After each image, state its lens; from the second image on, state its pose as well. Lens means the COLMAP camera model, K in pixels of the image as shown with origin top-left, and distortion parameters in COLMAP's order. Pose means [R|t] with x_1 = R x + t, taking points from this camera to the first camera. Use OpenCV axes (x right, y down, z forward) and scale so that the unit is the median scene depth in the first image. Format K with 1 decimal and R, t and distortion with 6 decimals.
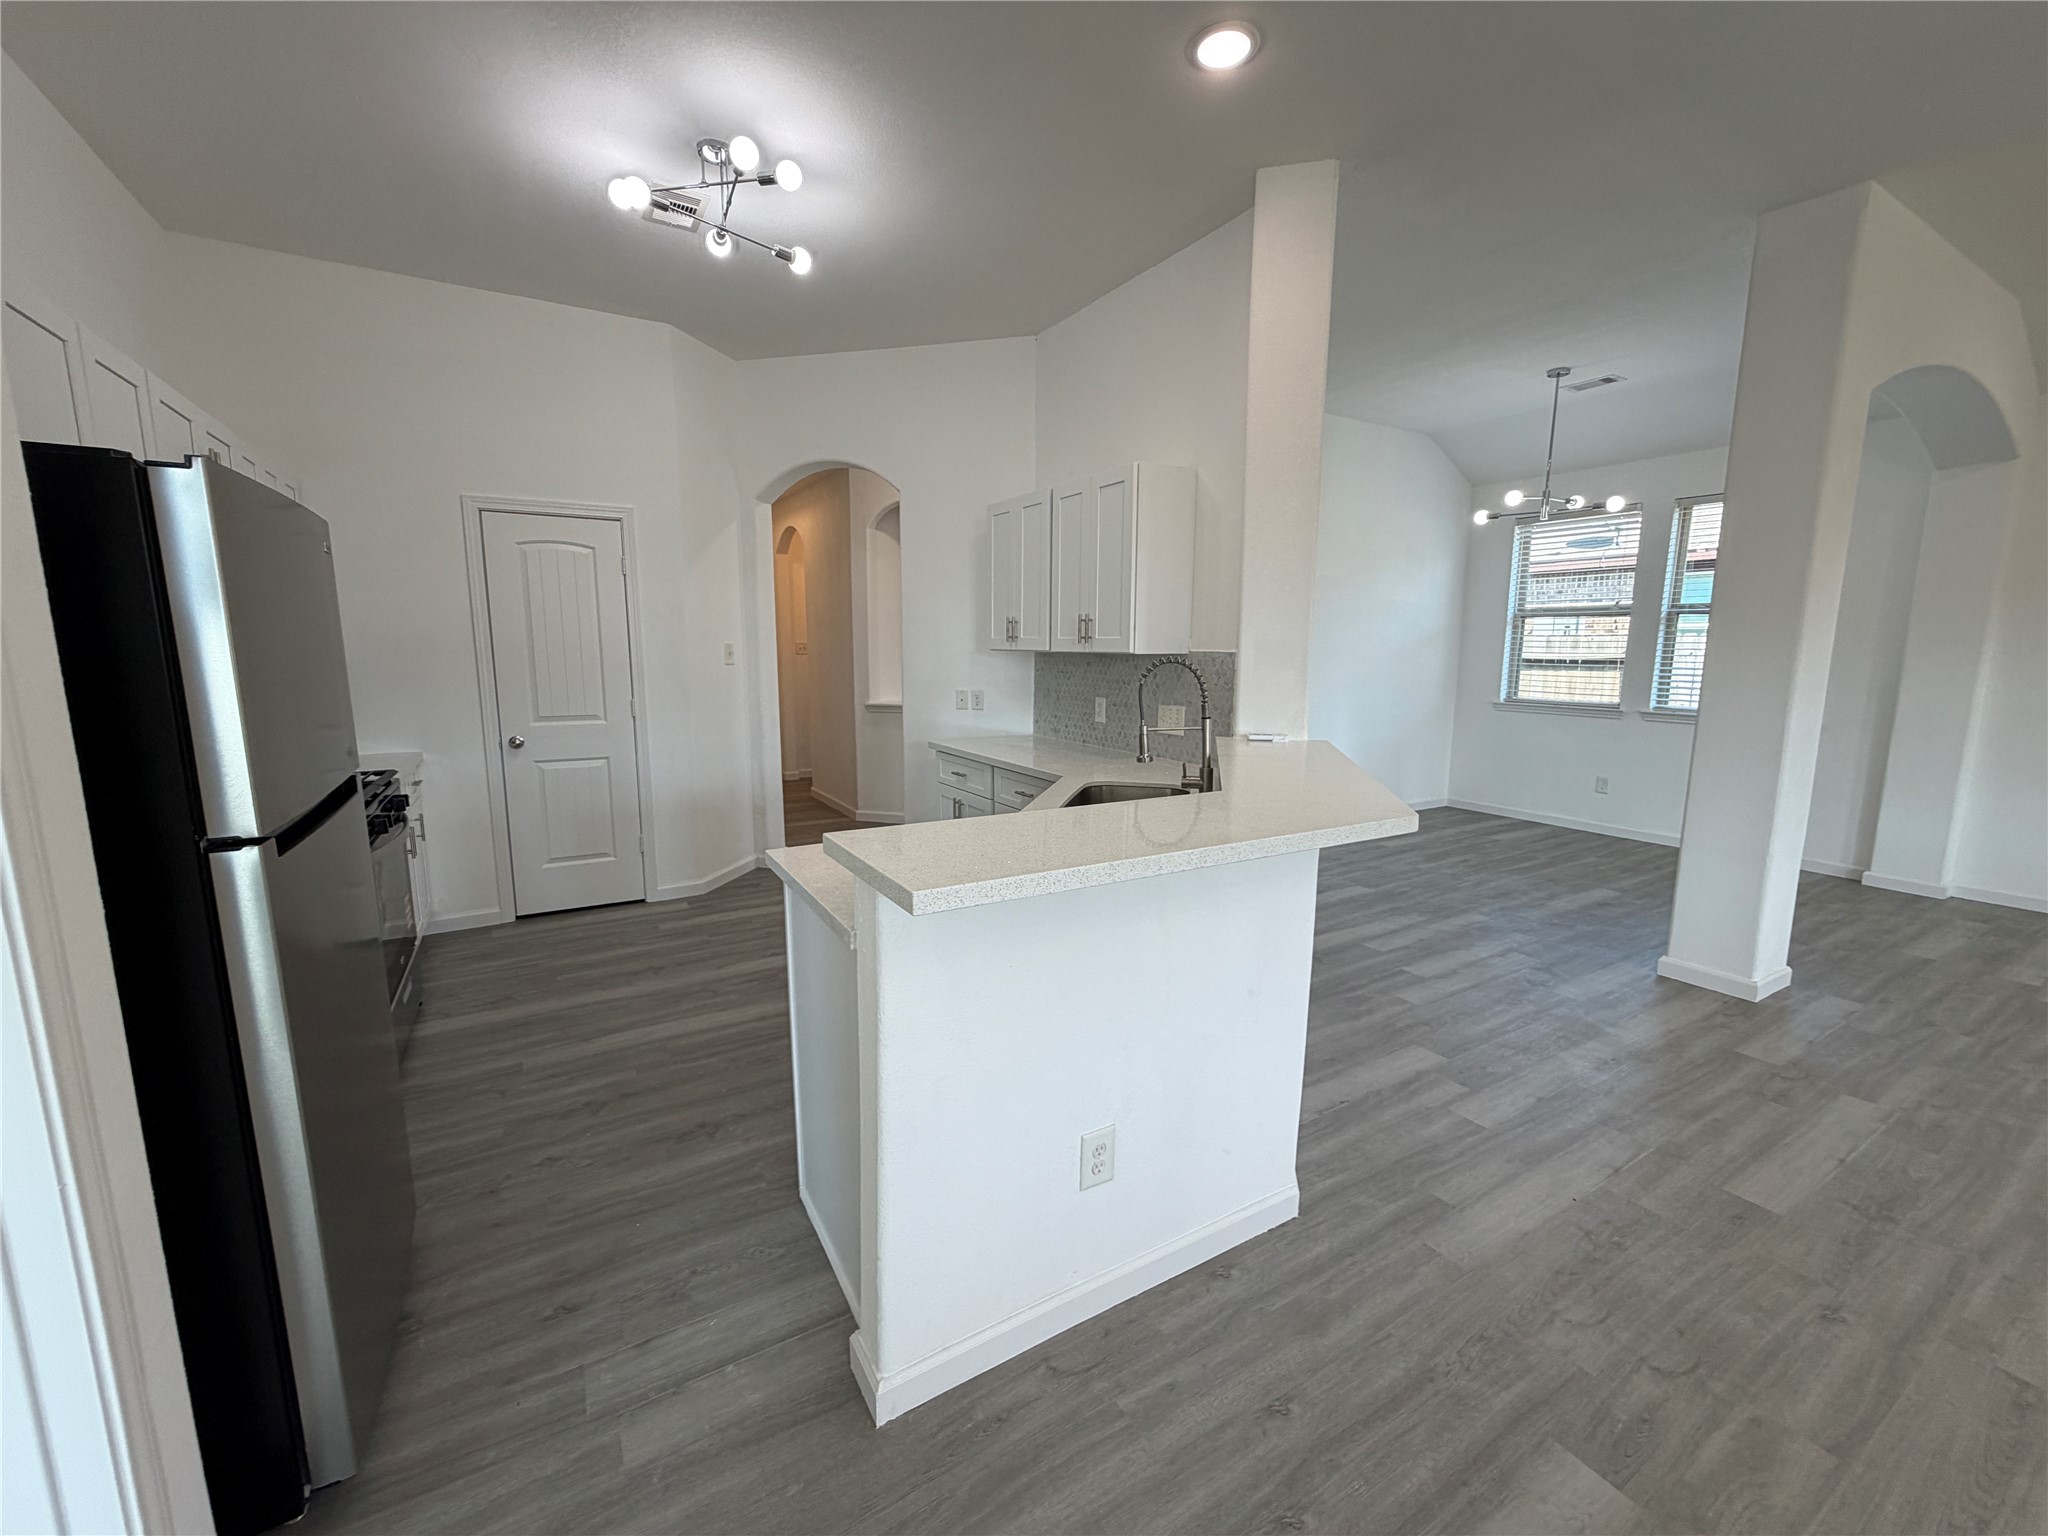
lens RADIAL K [[818.7, 0, 1016.5], [0, 818.7, 768.7], [0, 0, 1]] dist [0.001107, -0.000271]
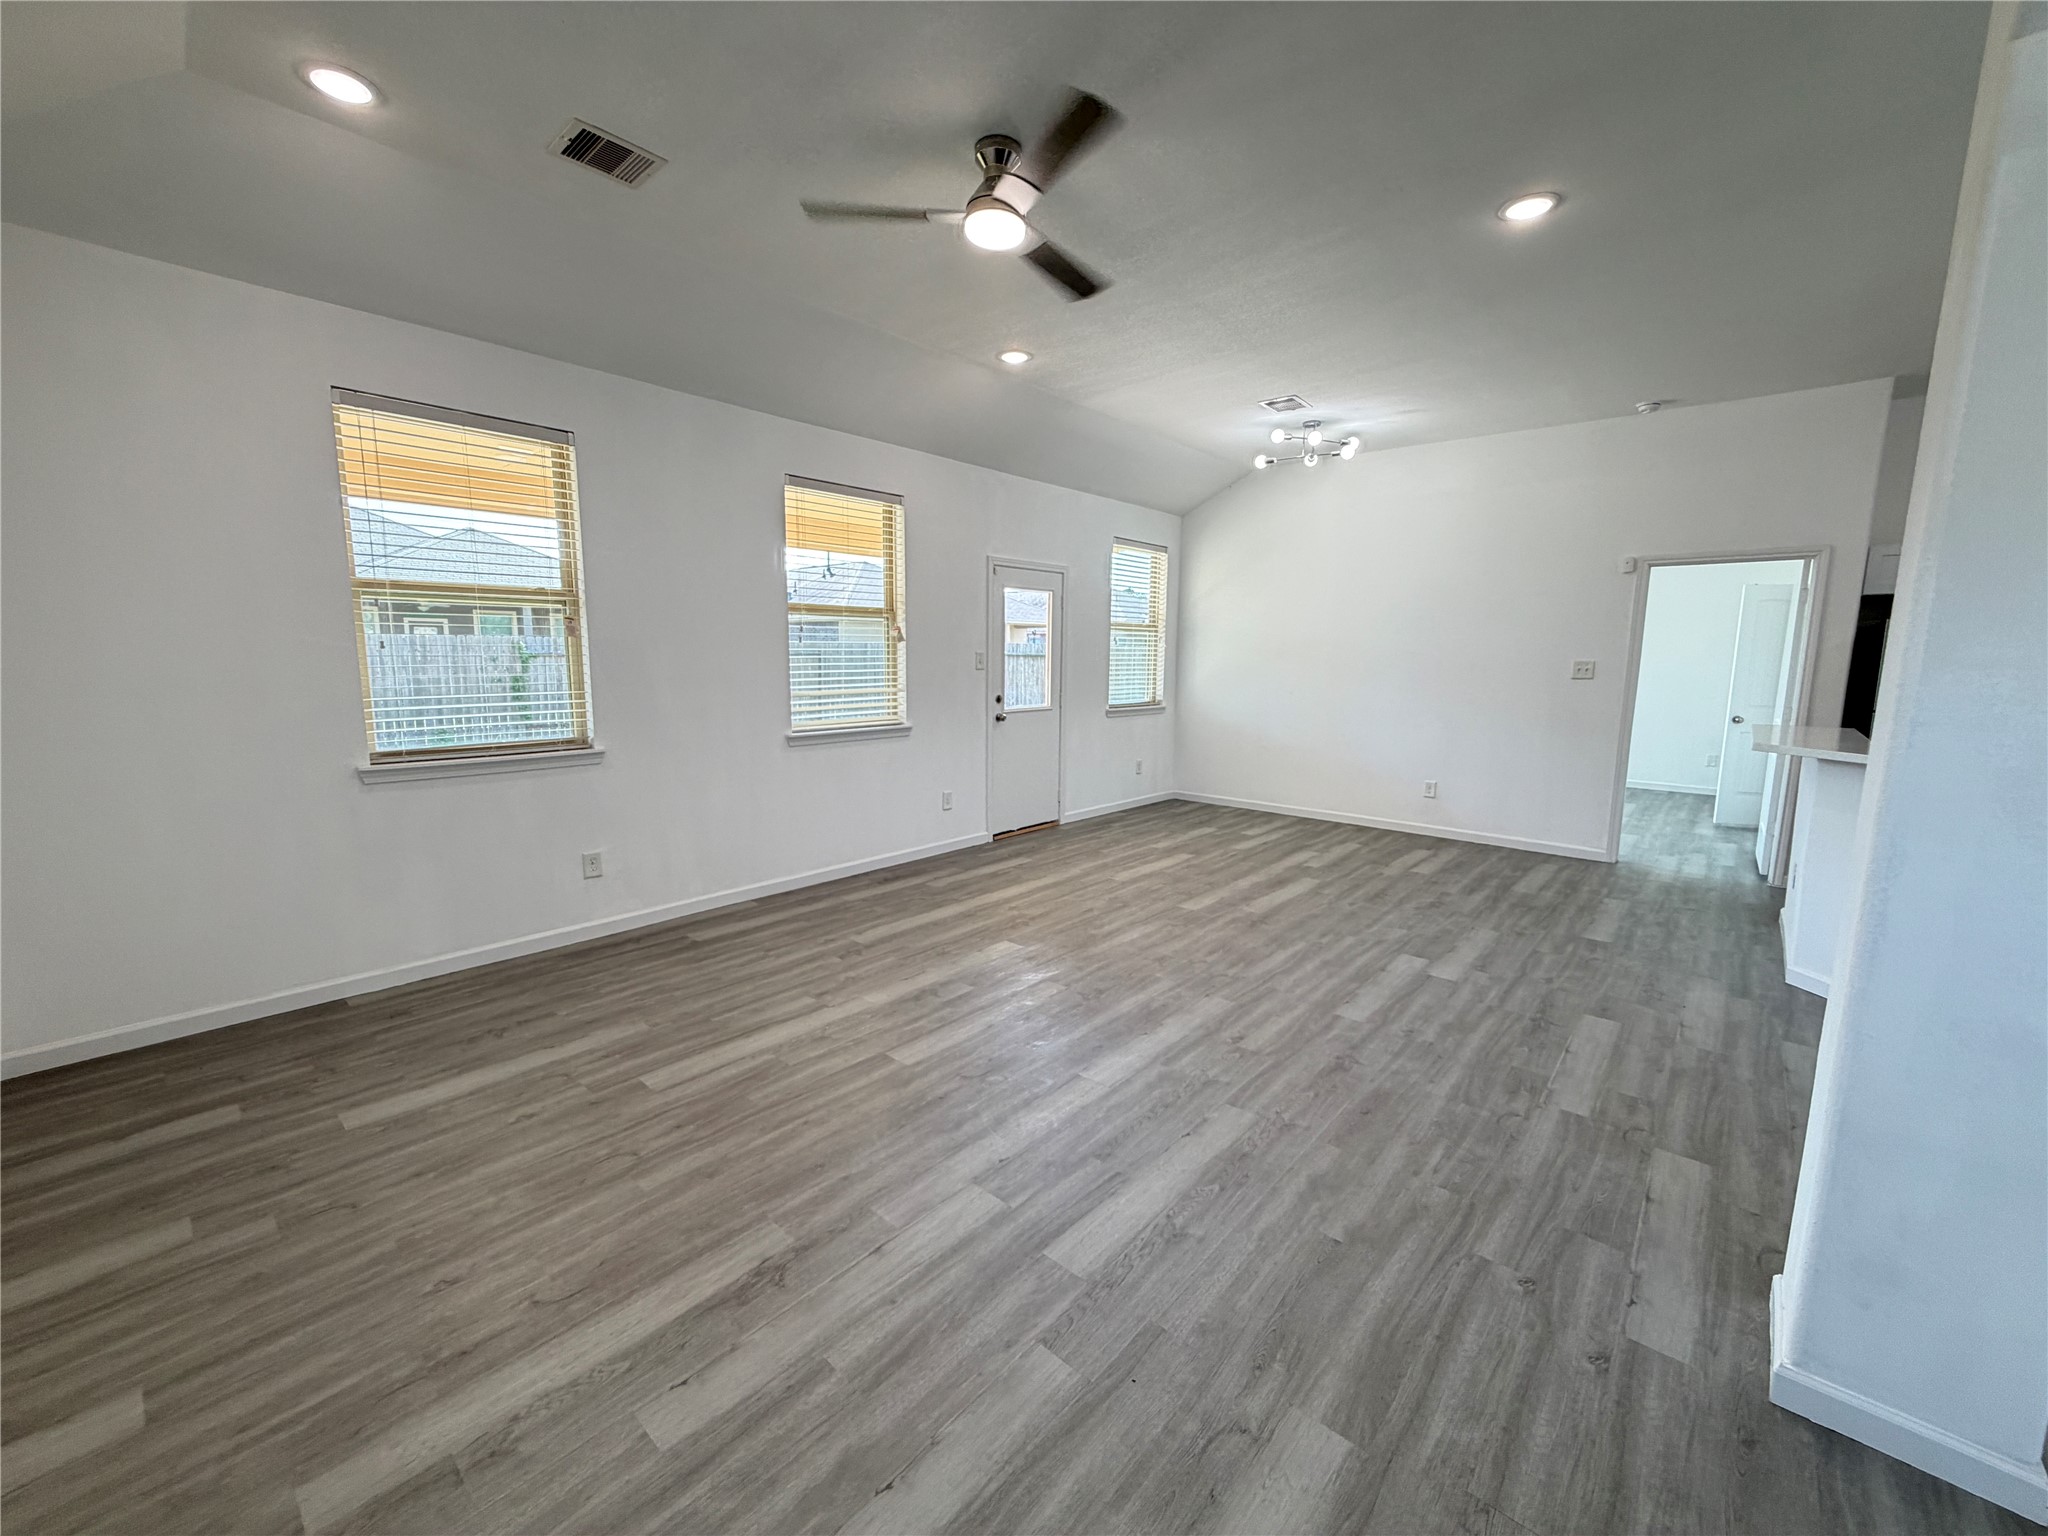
lens RADIAL K [[818.7, 0, 1016.5], [0, 818.7, 768.7], [0, 0, 1]] dist [0.001107, -0.000271]
pose [[-0.952266, 0.032358, -0.303551, 1.478808], [-0.057624, 0.957437, 0.282833, -0.183977], [0.299783, 0.286823, -0.909870, 1.191337]]
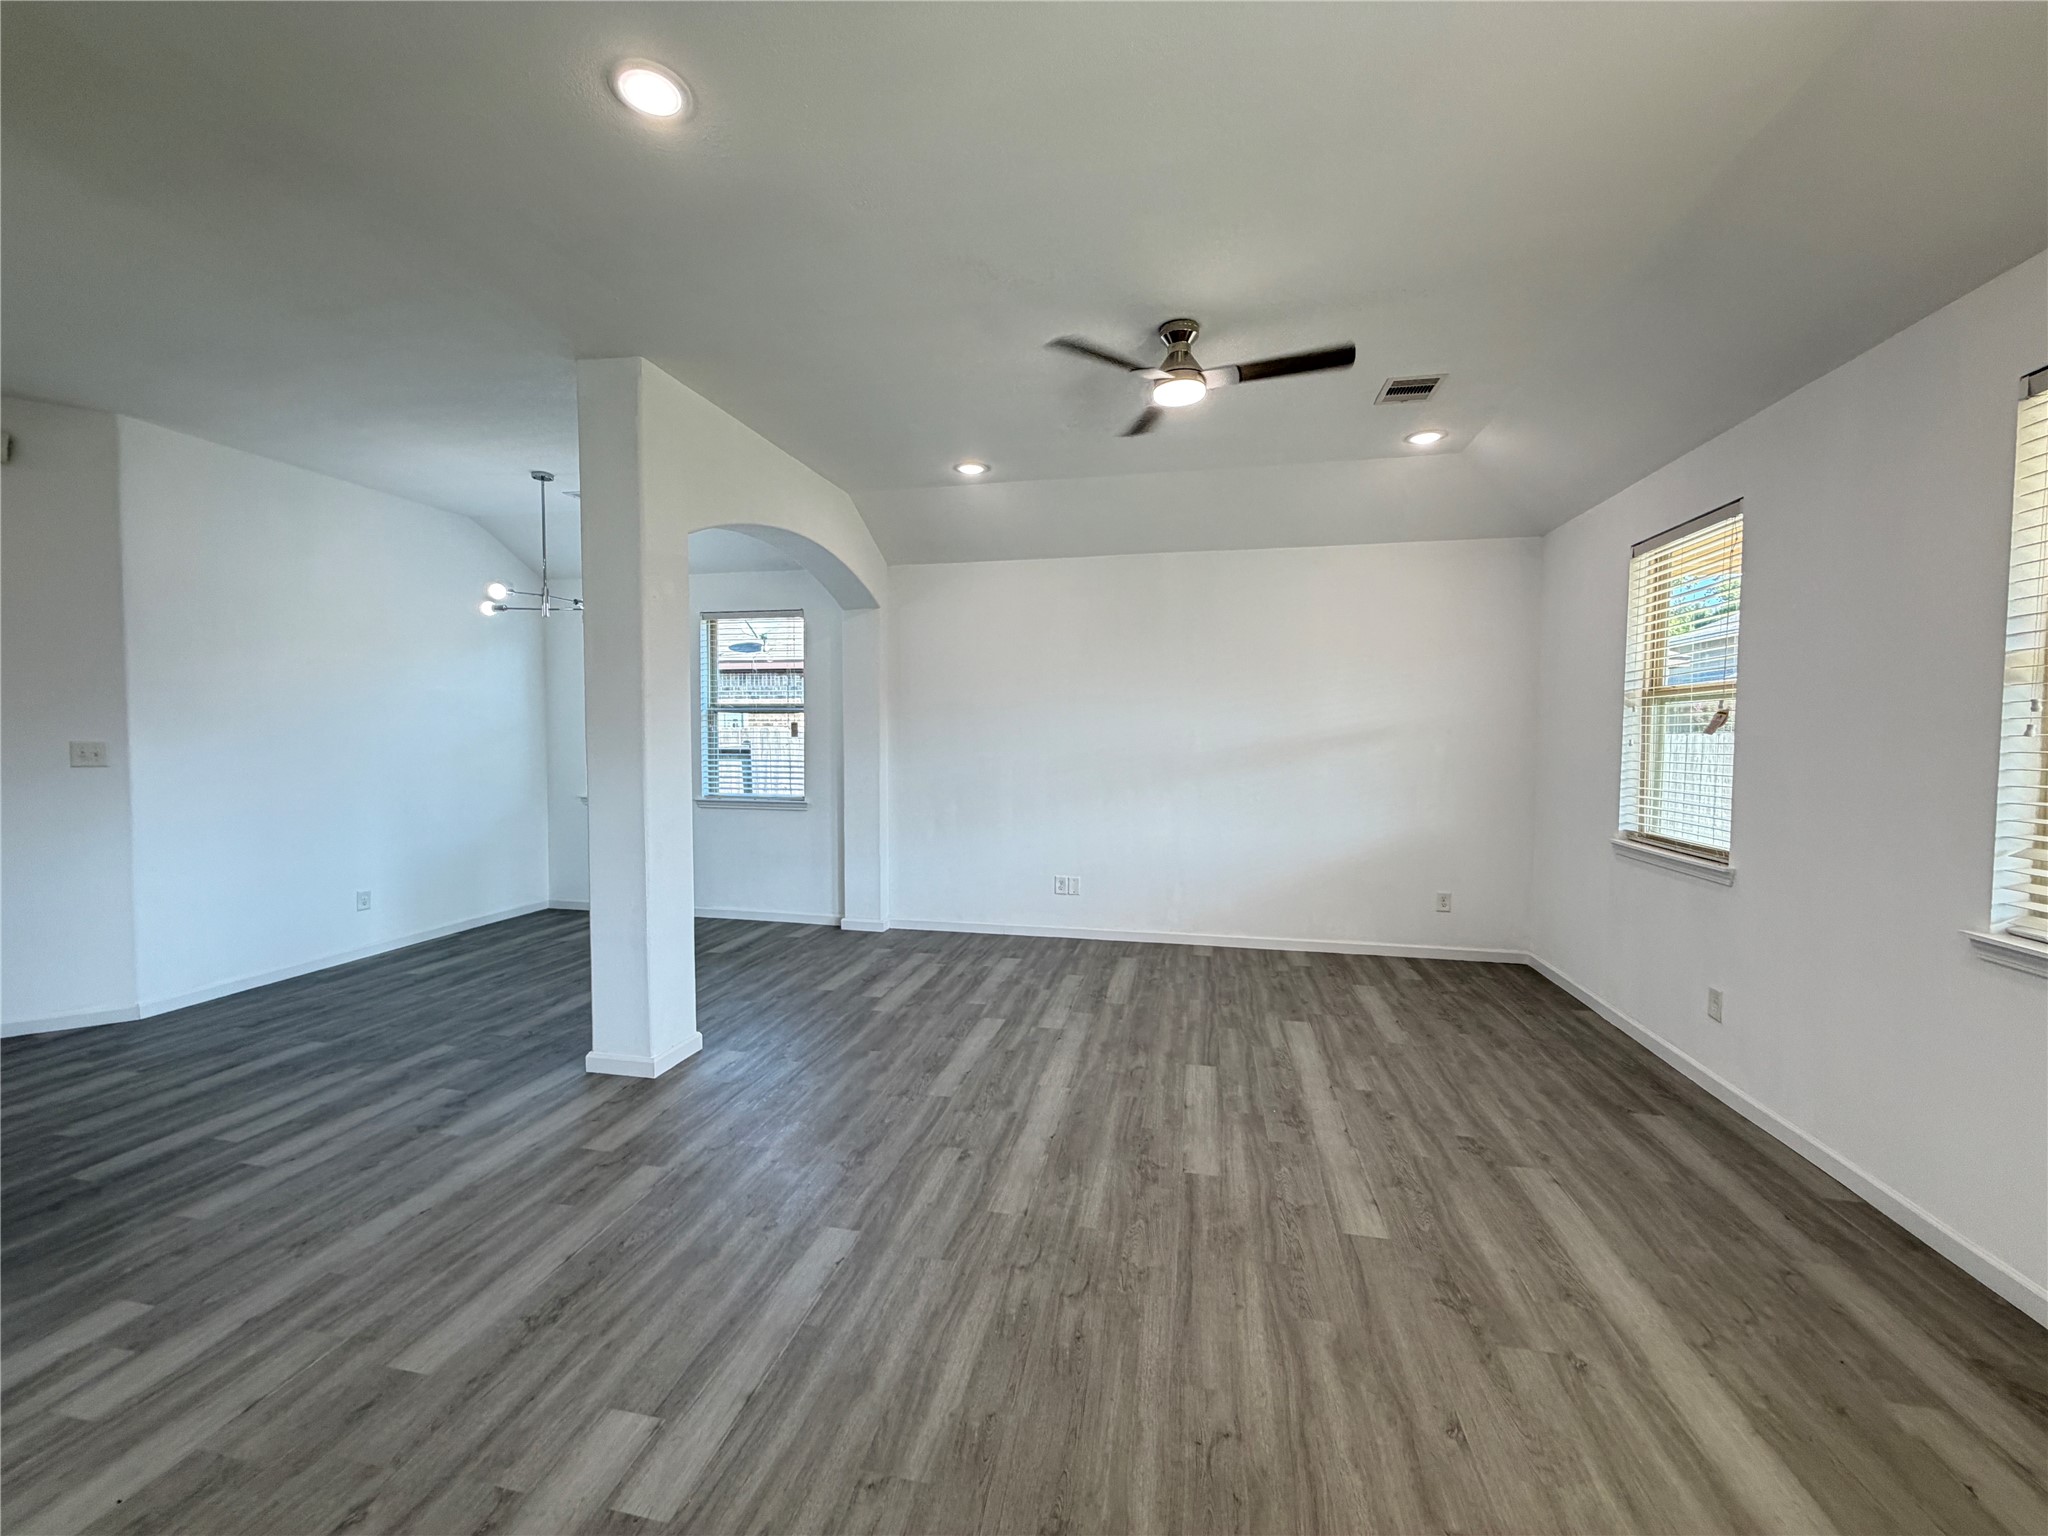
lens RADIAL K [[818.7, 0, 1016.5], [0, 818.7, 768.7], [0, 0, 1]] dist [0.001107, -0.000271]
pose [[0.683379, -0.030629, 0.729421, 0.441027], [0.108956, 0.992209, -0.060414, 0.002521], [-0.721888, 0.120760, 0.681392, -0.102701]]
